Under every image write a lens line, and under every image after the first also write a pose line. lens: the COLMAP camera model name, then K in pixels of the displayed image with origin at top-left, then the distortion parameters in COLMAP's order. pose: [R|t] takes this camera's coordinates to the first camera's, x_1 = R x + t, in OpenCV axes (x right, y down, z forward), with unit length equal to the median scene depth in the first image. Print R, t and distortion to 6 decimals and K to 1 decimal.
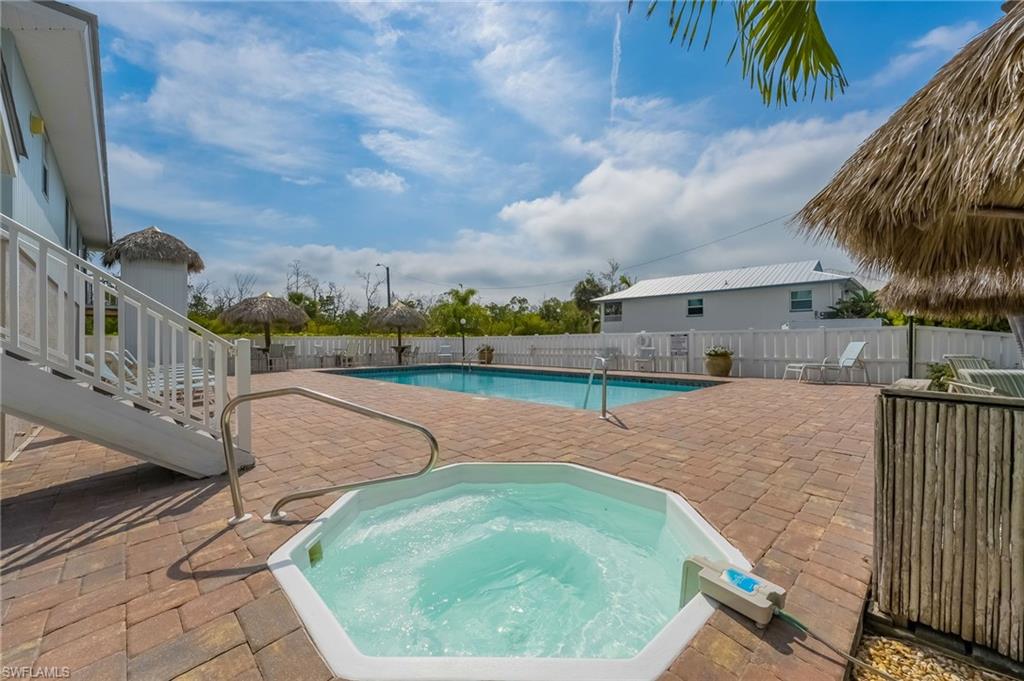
lens RADIAL K [[413.1, 0, 532.4], [0, 413.1, 331.9], [0, 0, 1]] dist [-0.011386, 0.000358]
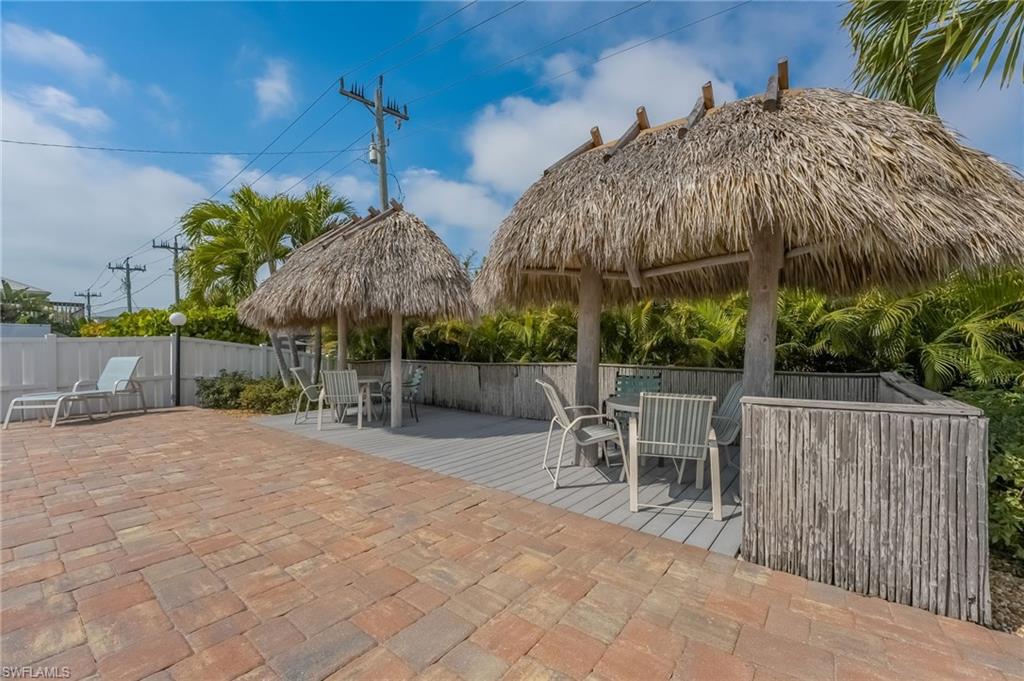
lens RADIAL K [[406.4, 0, 512.0], [0, 406.4, 340.5], [0, 0, 1]] dist [-0.015516, 0.000120]
pose [[-0.090948, 0.009405, 0.995811, -0.005985], [-0.005160, 0.999938, -0.009916, -0.002427], [-0.995842, -0.006040, -0.090894, 0.371840]]
